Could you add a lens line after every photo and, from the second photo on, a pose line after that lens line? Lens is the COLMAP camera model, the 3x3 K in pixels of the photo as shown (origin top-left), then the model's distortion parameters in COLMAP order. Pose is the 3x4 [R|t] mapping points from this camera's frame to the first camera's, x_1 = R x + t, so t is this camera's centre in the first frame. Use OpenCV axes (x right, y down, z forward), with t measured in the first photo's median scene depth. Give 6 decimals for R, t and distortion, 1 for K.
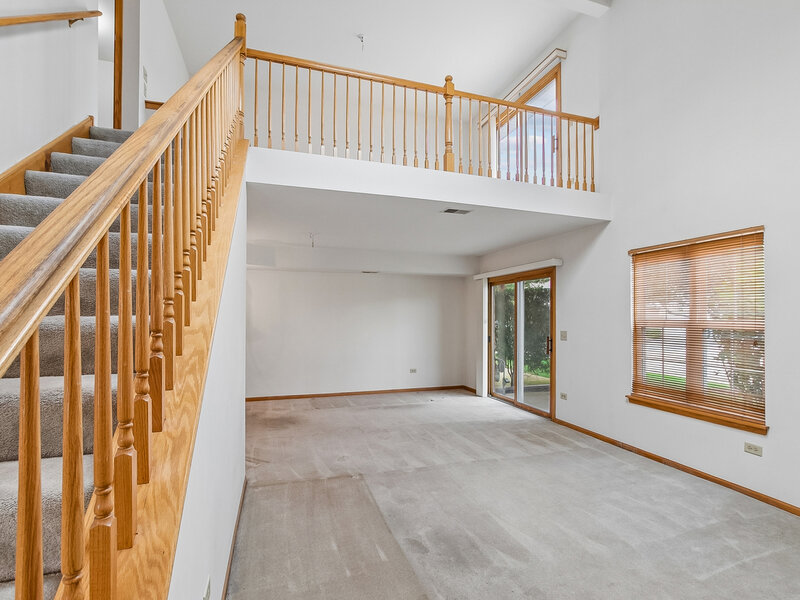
lens RADIAL K [[406.3, 0, 400.6], [0, 406.3, 308.0], [0, 0, 1]] dist [0.012320, 0.000078]
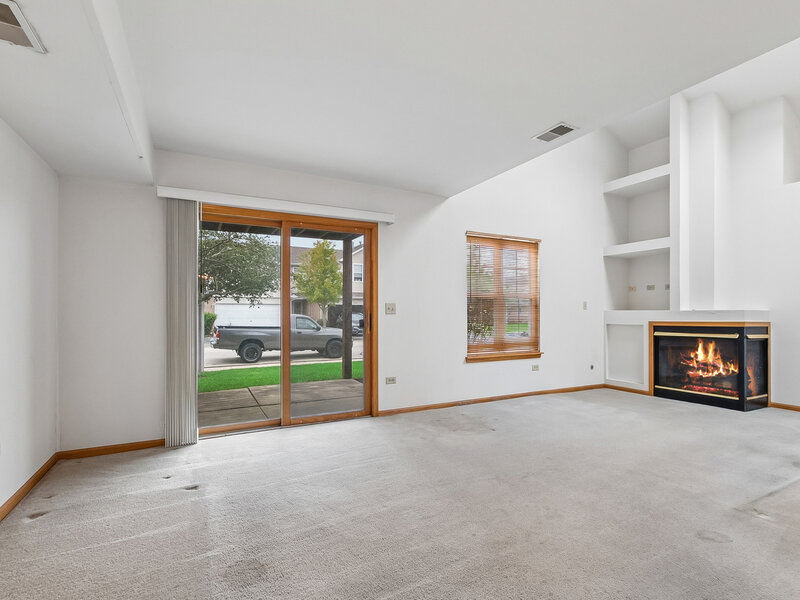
lens RADIAL K [[406.3, 0, 400.6], [0, 406.3, 308.0], [0, 0, 1]] dist [0.012320, 0.000078]
pose [[-0.189260, 0.002804, 0.981923, -0.542075], [-0.025726, 0.999639, -0.007813, 0.091531], [-0.981590, -0.026739, -0.189119, 1.433933]]
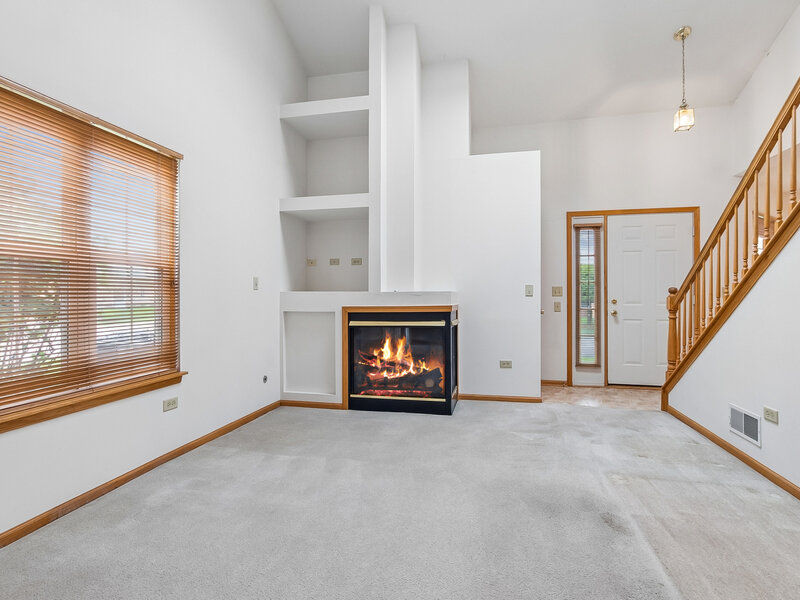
lens RADIAL K [[396.7, 0, 410.8], [0, 396.7, 293.0], [0, 0, 1]] dist [-0.012541, -0.000230]
pose [[-0.877877, -0.006786, 0.478838, 0.007230], [-0.017750, 0.999674, -0.018376, 0.085880], [-0.478557, -0.024631, -0.877711, 1.138488]]
